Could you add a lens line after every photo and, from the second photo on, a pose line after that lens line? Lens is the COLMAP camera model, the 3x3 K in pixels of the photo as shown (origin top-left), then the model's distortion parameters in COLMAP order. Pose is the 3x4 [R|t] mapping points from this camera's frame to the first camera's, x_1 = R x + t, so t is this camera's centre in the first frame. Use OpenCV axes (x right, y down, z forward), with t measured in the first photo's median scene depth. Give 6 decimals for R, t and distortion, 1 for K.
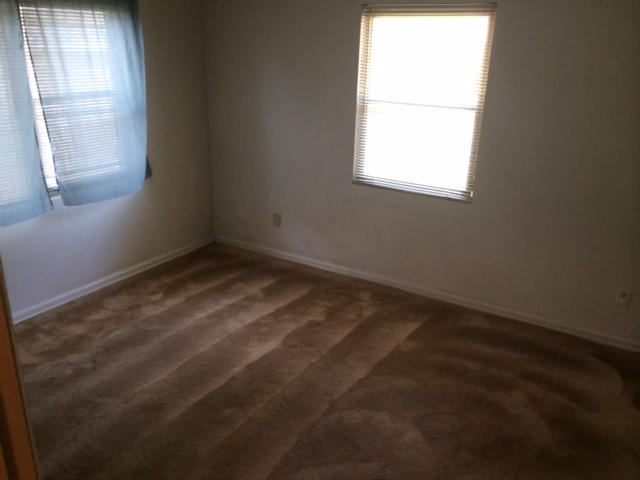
lens RADIAL K [[546.7, 0, 320.0], [0, 546.7, 240.0], [0, 0, 1]] dist [0.085916, -0.120634]
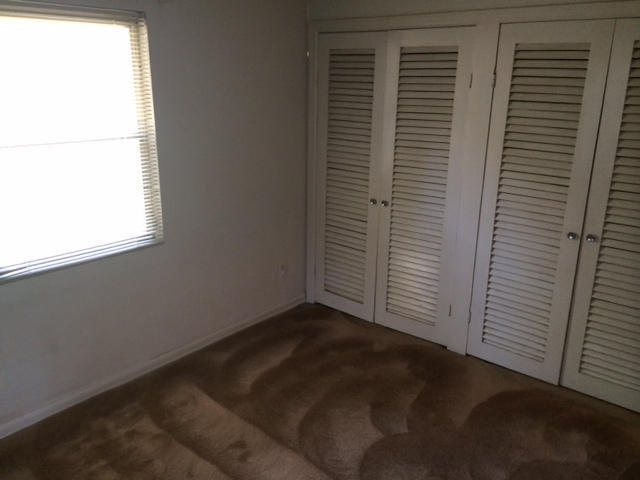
lens RADIAL K [[546.7, 0, 320.0], [0, 546.7, 240.0], [0, 0, 1]] dist [0.085916, -0.120634]
pose [[0.140356, -0.301777, 0.942990, -0.489548], [0.336866, 0.910153, 0.241129, -0.192317], [-0.931032, 0.283818, 0.229404, 0.564576]]
